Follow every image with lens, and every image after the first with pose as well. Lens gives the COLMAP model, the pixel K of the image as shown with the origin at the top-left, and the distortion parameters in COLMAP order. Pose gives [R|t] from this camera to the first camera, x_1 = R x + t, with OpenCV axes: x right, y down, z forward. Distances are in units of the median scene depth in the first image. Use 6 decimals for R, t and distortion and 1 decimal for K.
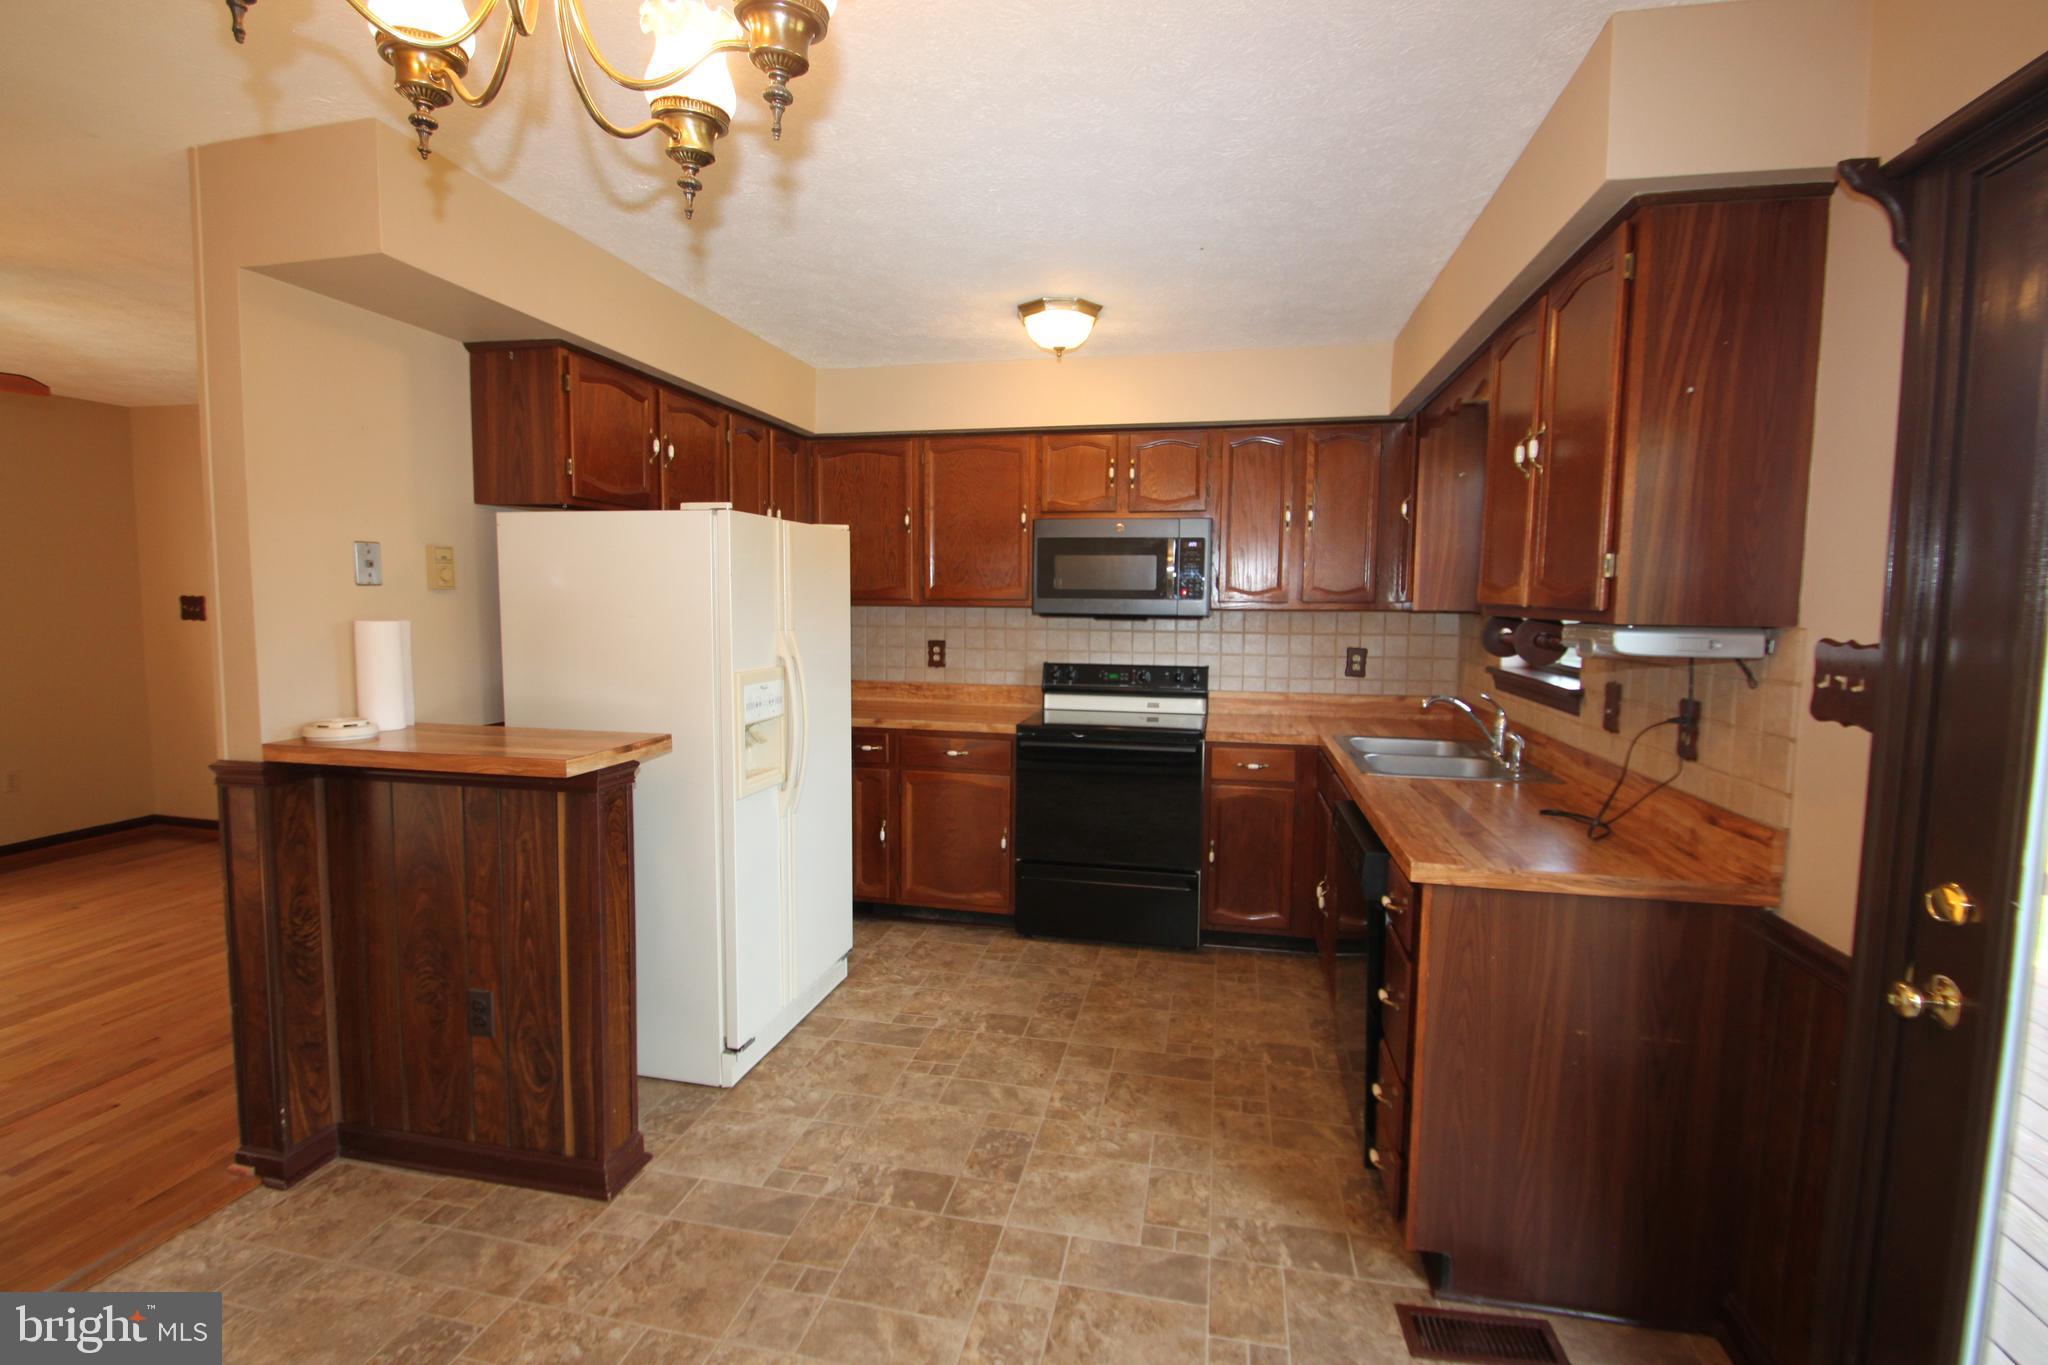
lens RADIAL K [[943.4, 0, 1018.6], [0, 943.4, 675.4], [0, 0, 1]] dist [0.007472, -0.012602]
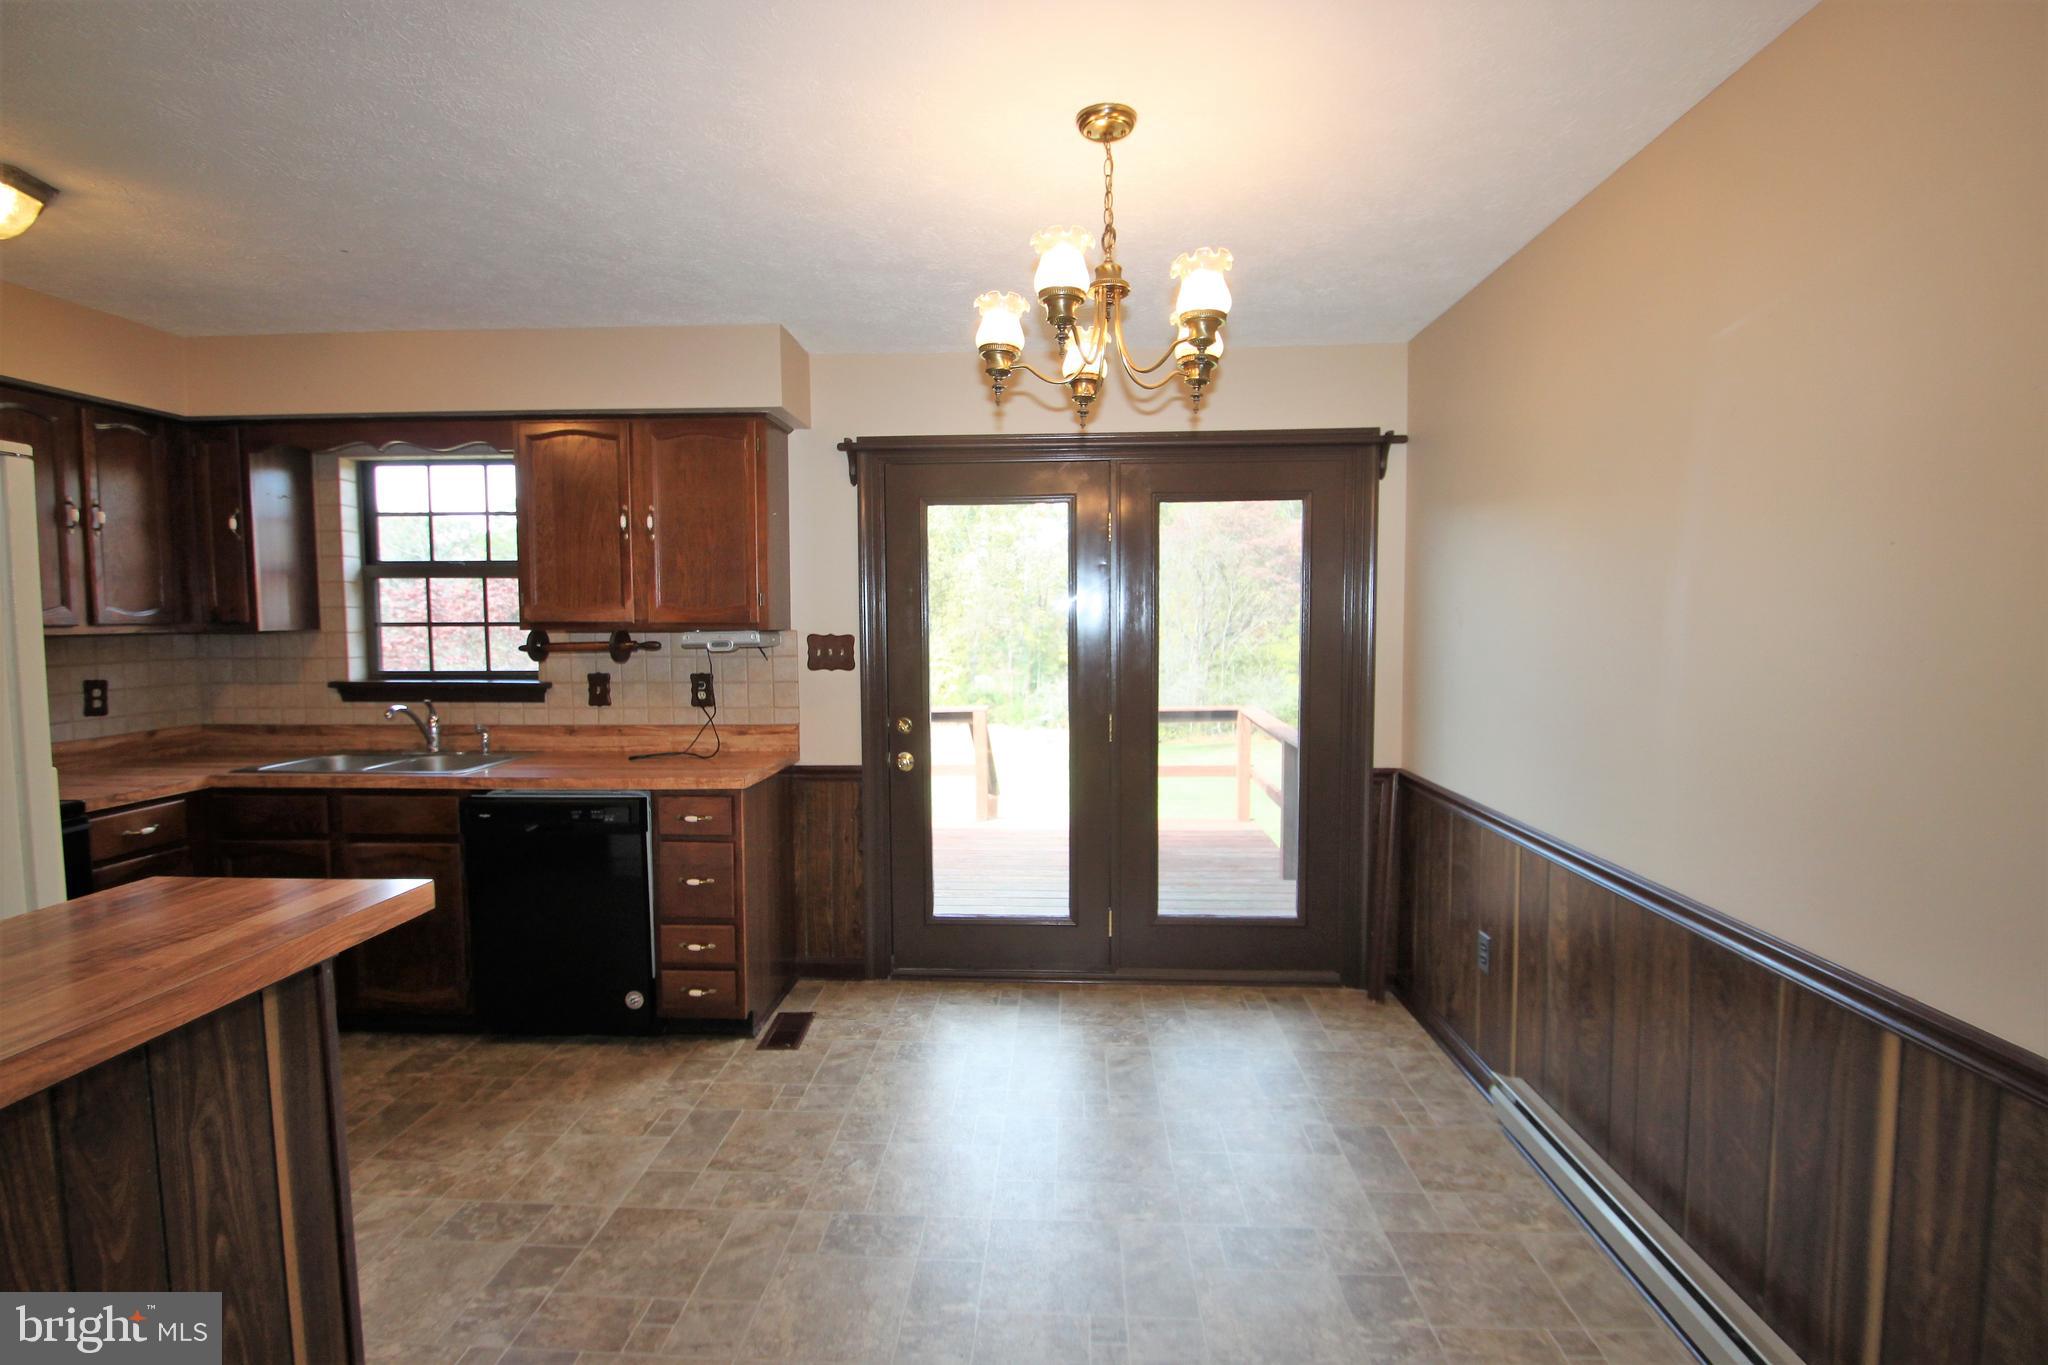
lens RADIAL K [[943.4, 0, 1013.2], [0, 943.4, 676.0], [0, 0, 1]] dist [0.007472, -0.012602]
pose [[-0.158808, -0.066308, 0.985080, -1.021467], [0.084505, 0.993168, 0.080475, -0.056134], [-0.983686, 0.096024, -0.152120, 0.620193]]
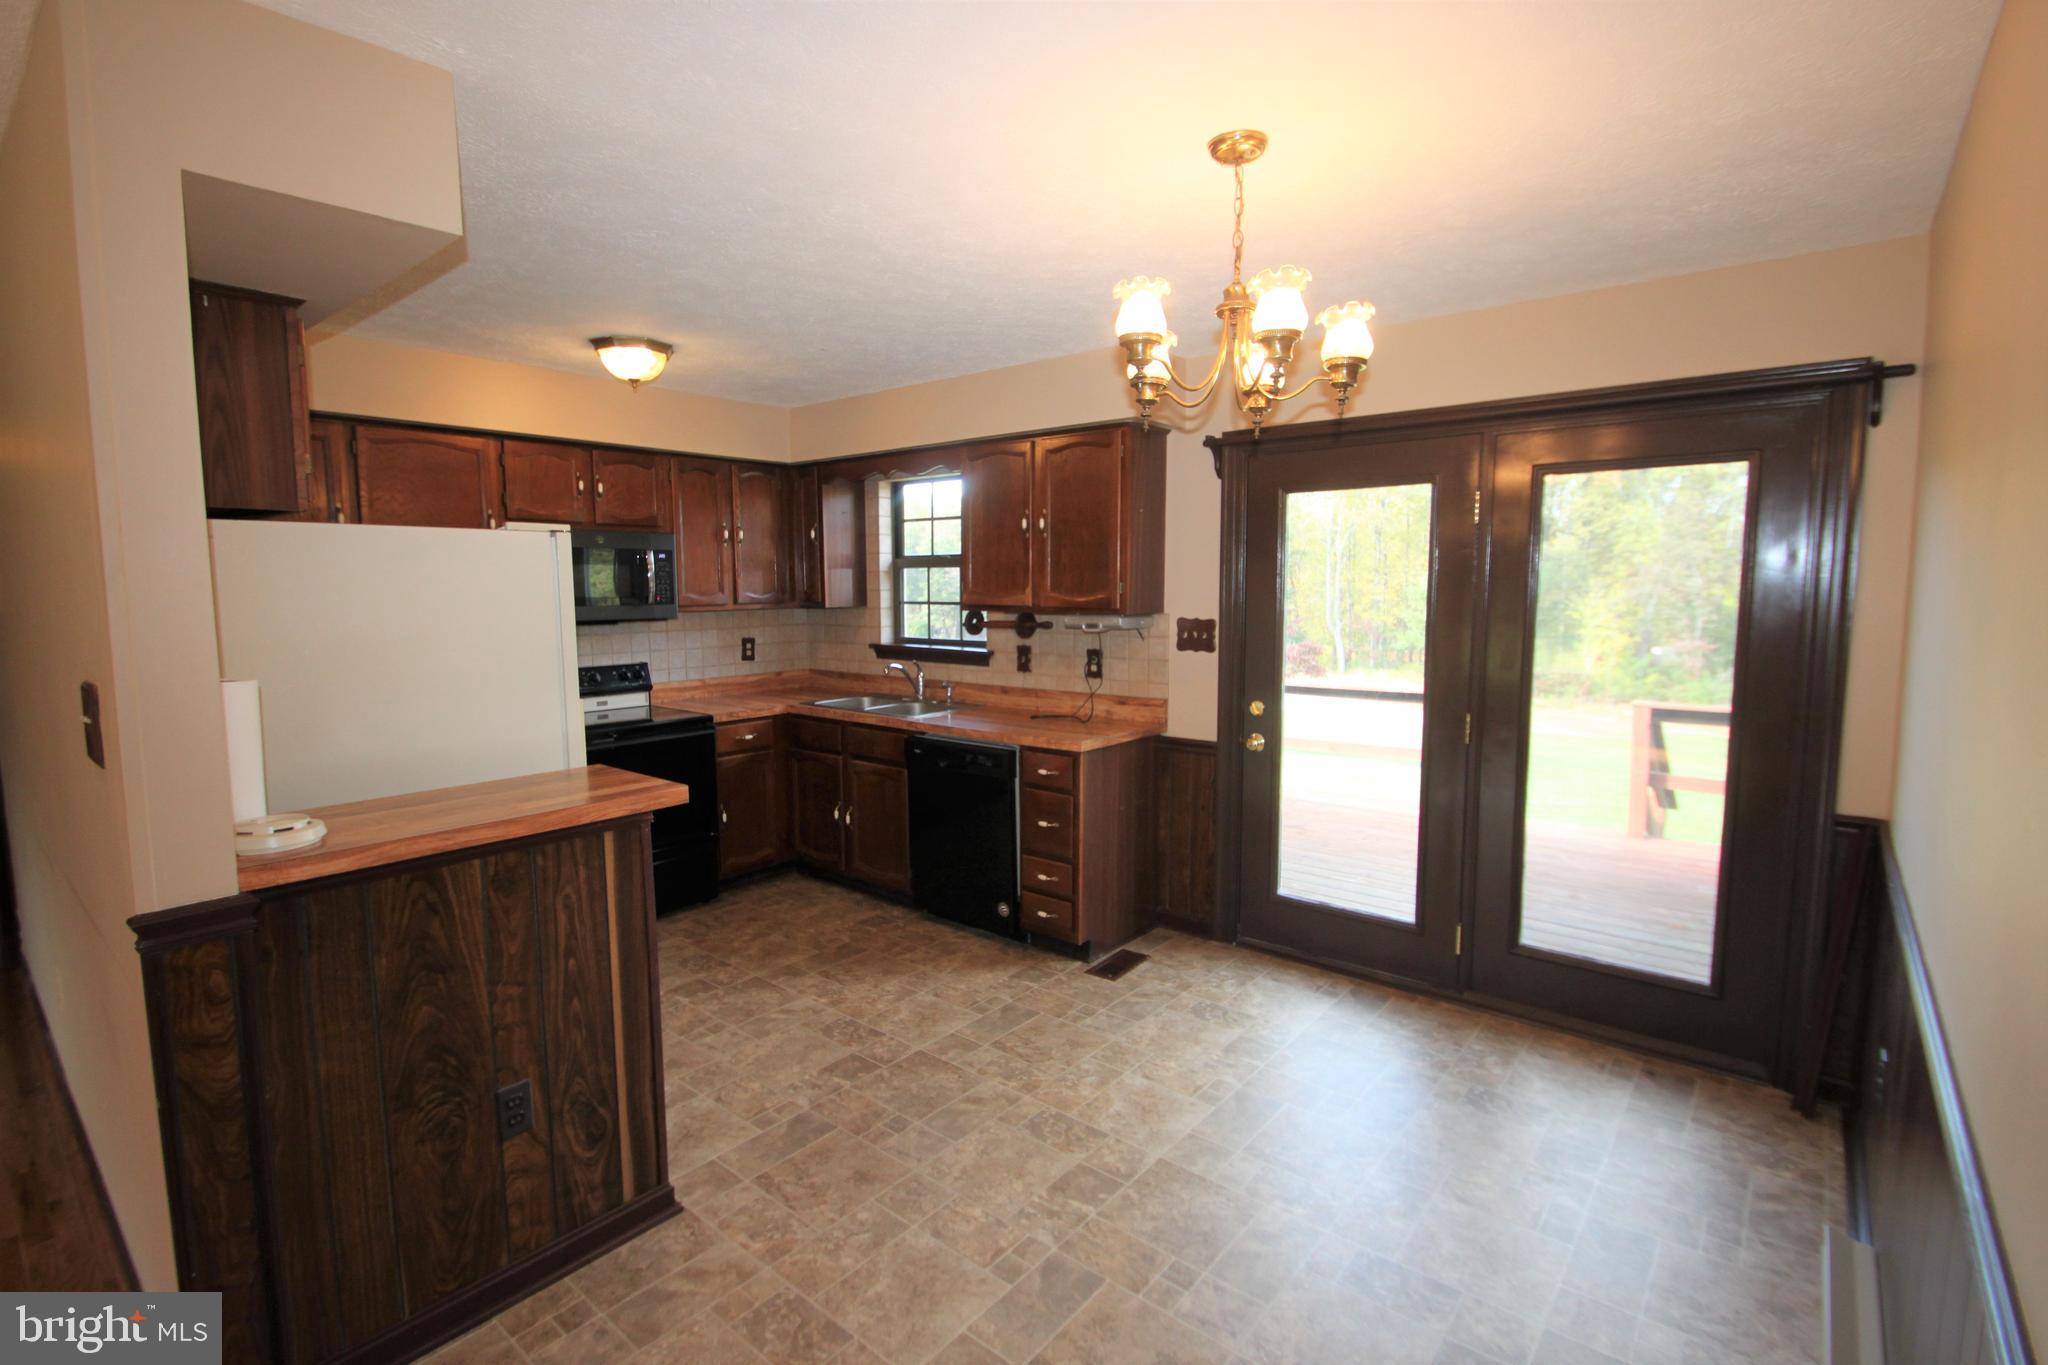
lens RADIAL K [[943.4, 0, 1015.5], [0, 943.4, 673.7], [0, 0, 1]] dist [0.007472, -0.012602]
pose [[0.463384, -0.096522, 0.880885, -1.079557], [0.081354, 0.994486, 0.066174, -0.064580], [-0.882415, 0.041000, 0.468682, 0.162610]]
